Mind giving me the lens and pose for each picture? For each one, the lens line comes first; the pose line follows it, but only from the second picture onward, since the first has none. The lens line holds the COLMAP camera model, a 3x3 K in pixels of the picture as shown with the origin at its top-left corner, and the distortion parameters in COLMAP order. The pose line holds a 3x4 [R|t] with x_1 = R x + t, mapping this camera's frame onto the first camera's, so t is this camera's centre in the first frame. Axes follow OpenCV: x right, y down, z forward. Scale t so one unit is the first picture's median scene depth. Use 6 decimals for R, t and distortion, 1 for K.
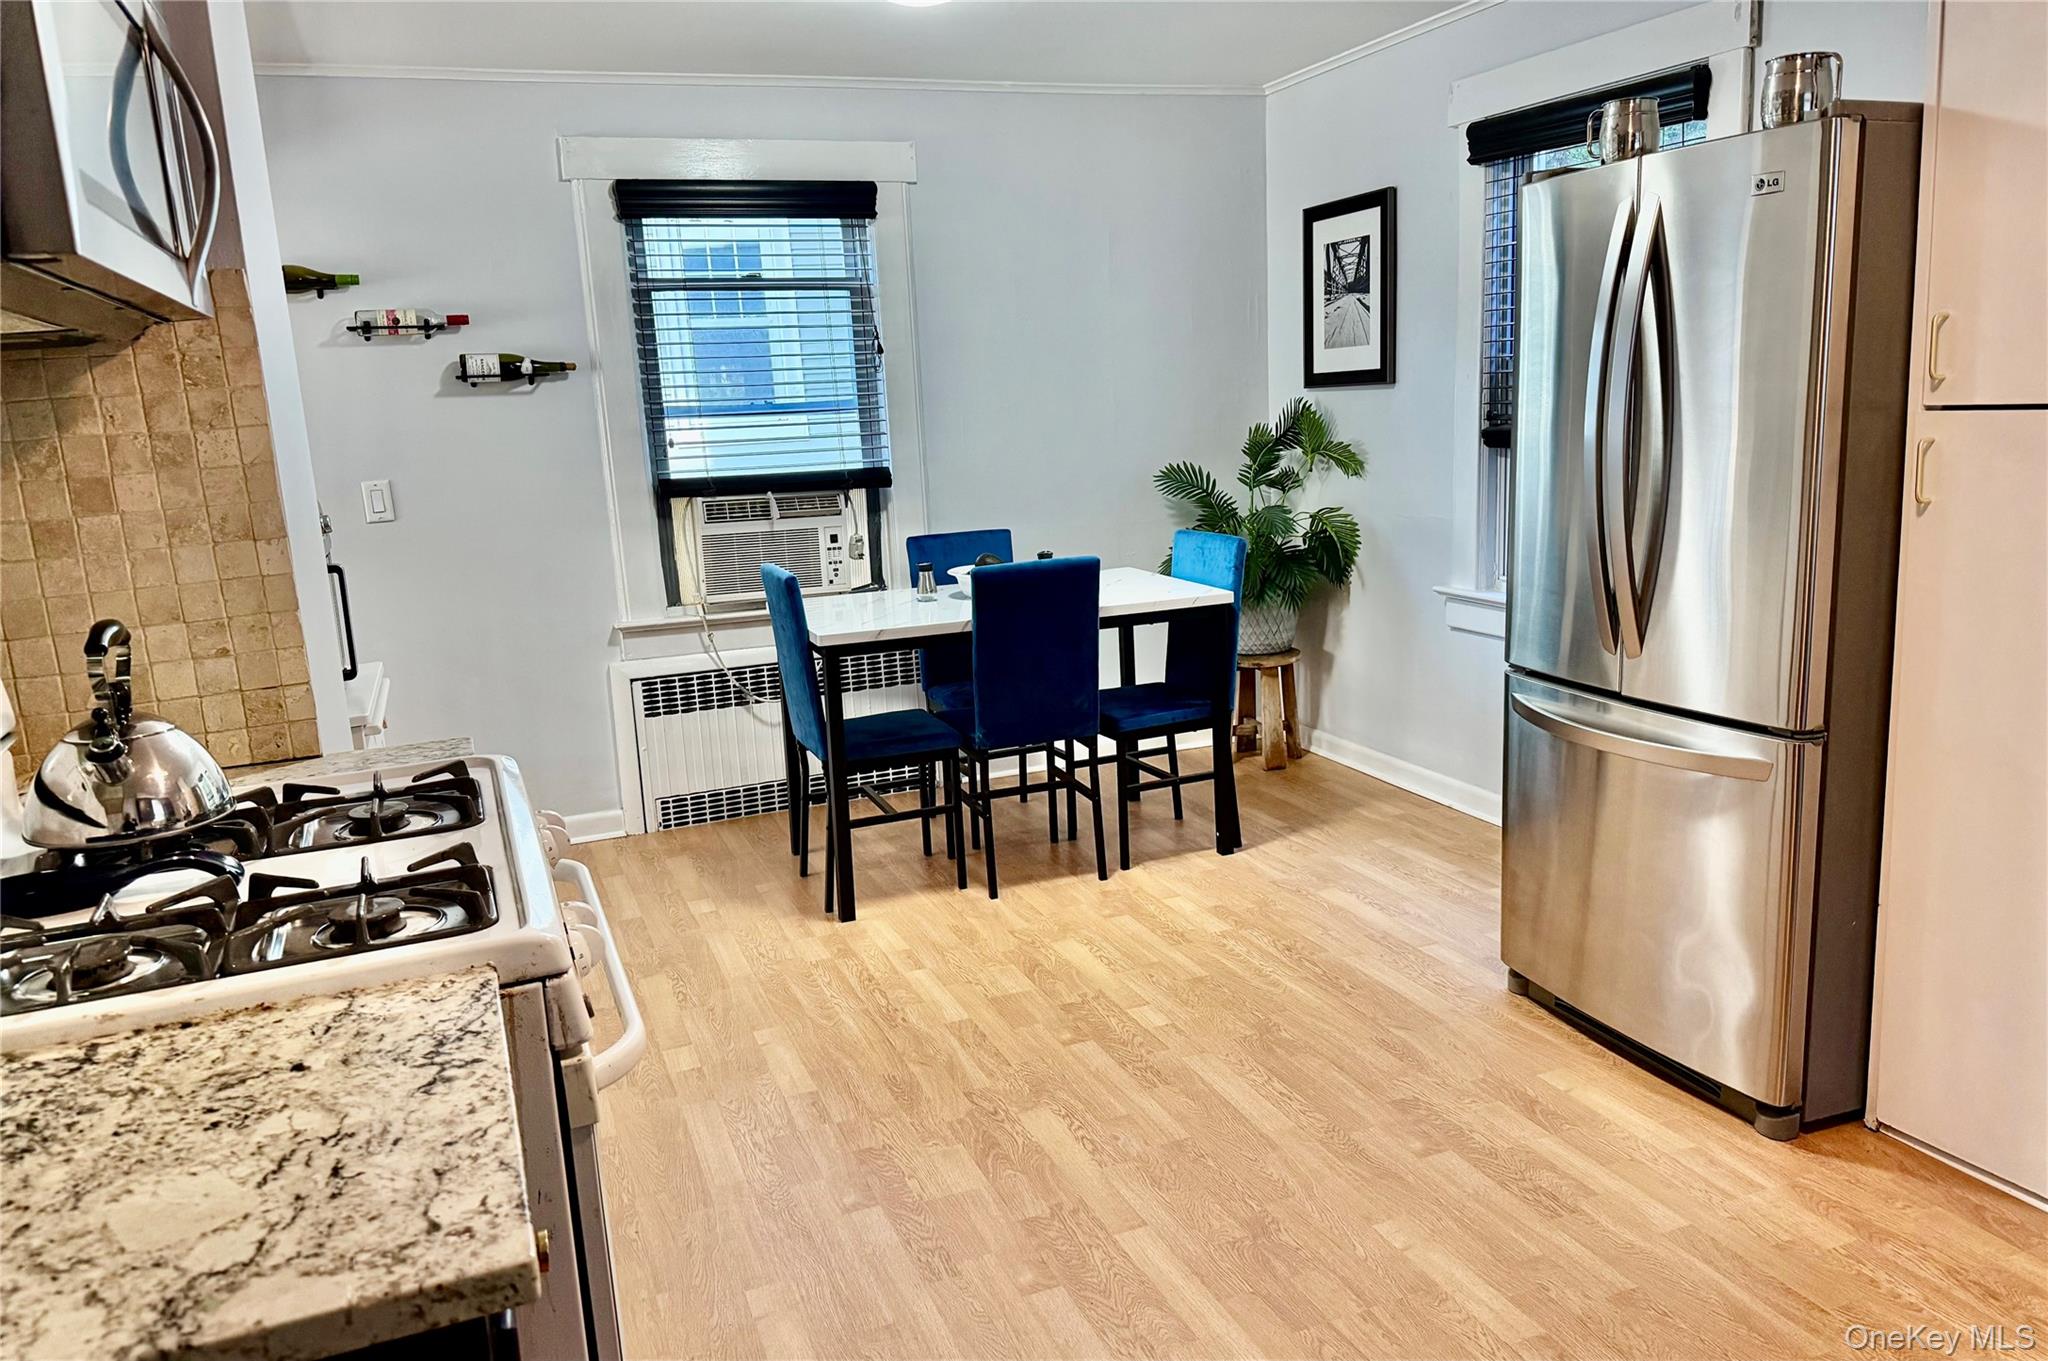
lens RADIAL K [[1412.2, 0, 1034.0], [0, 1412.2, 719.0], [0, 0, 1]] dist [0.020457, -0.012653]
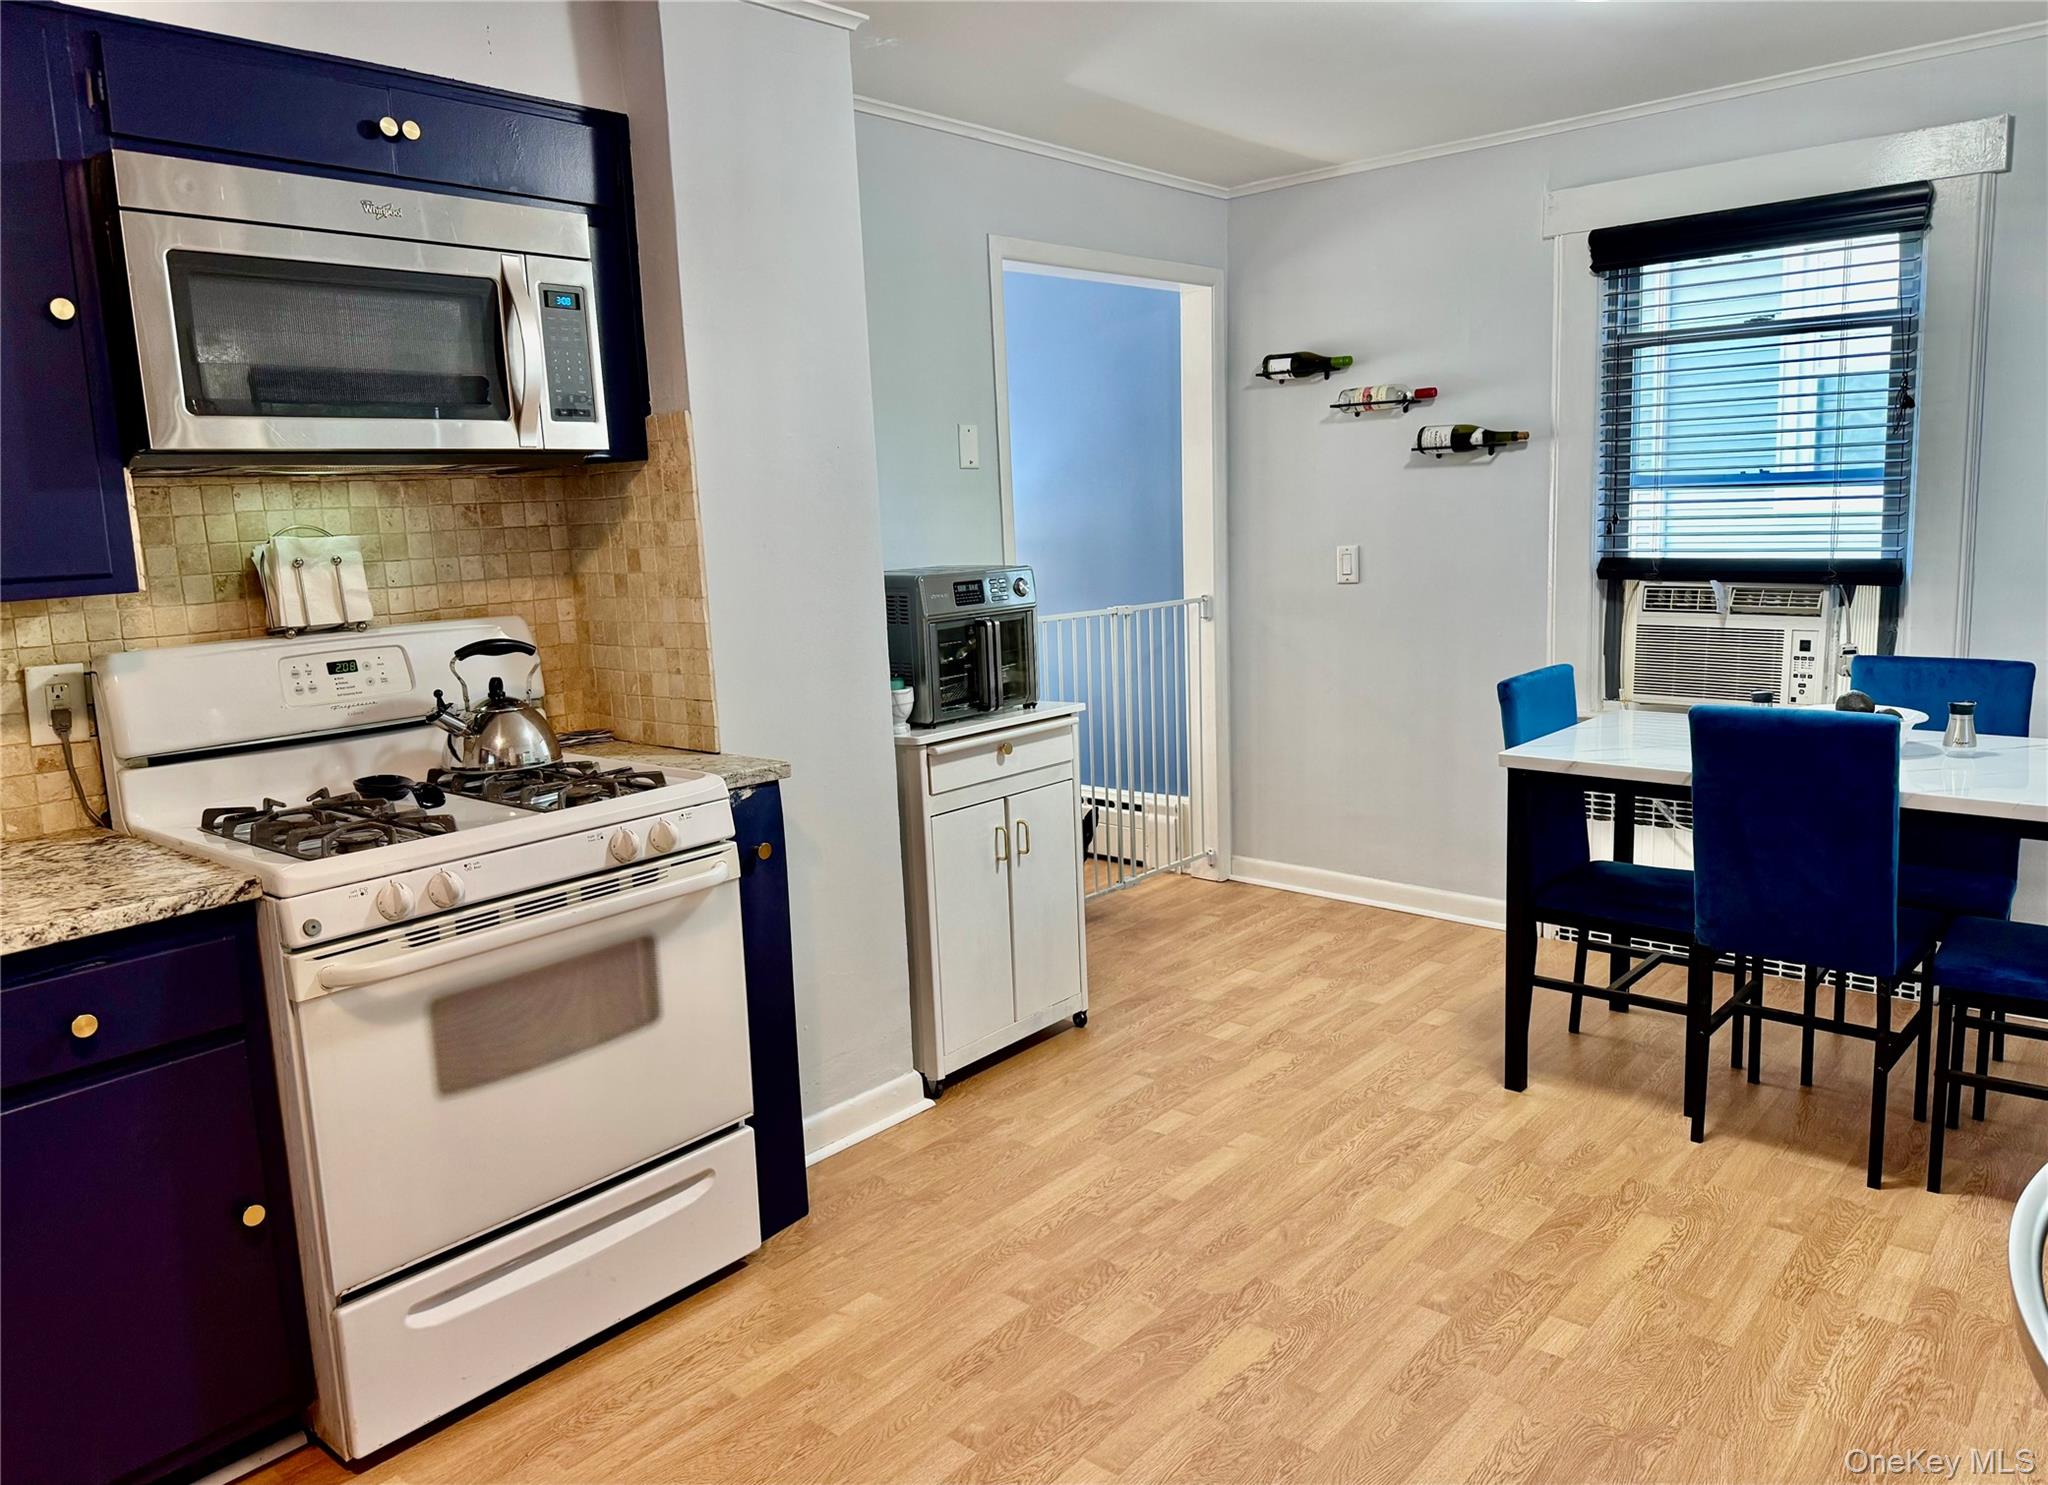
lens RADIAL K [[1445.2, 0, 1027.6], [0, 1445.2, 744.5], [0, 0, 1]] dist [0.034049, -0.039304]
pose [[0.443362, 0.177145, -0.878664, 0.426194], [-0.183456, 0.977459, 0.104493, -0.088399], [0.877368, 0.114867, 0.465866, 0.282678]]
